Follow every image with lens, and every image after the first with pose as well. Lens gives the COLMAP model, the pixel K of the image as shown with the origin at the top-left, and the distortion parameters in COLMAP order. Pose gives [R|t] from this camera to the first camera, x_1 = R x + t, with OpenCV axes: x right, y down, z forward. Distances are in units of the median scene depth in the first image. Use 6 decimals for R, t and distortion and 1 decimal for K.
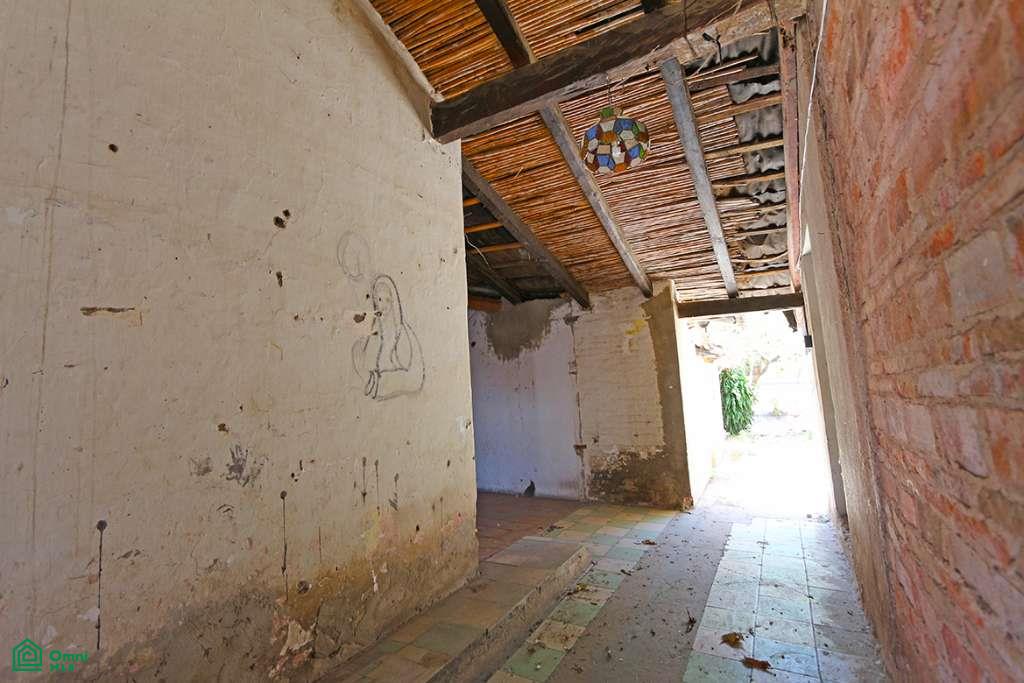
lens RADIAL K [[470.1, 0, 507.5], [0, 470.1, 343.0], [0, 0, 1]] dist [-0.011628, 0.000781]
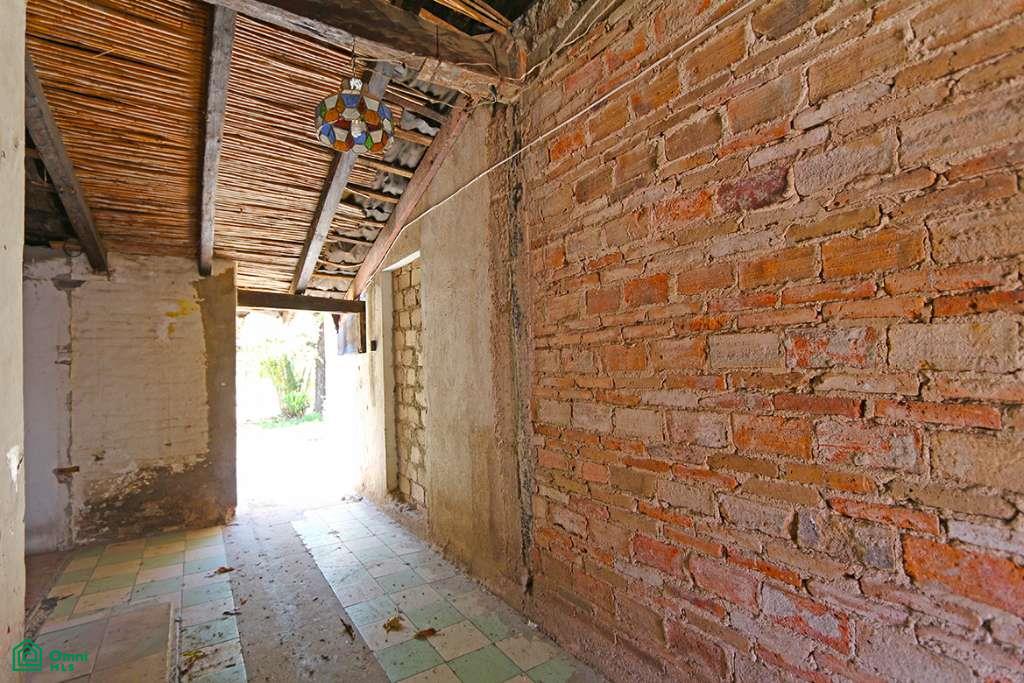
lens RADIAL K [[470.1, 0, 507.5], [0, 470.1, 343.0], [0, 0, 1]] dist [-0.011628, 0.000781]
pose [[0.451234, 0.072955, 0.889418, -0.221658], [-0.093418, 0.995039, -0.034225, -0.001238], [-0.887502, -0.067644, 0.455811, 0.169831]]
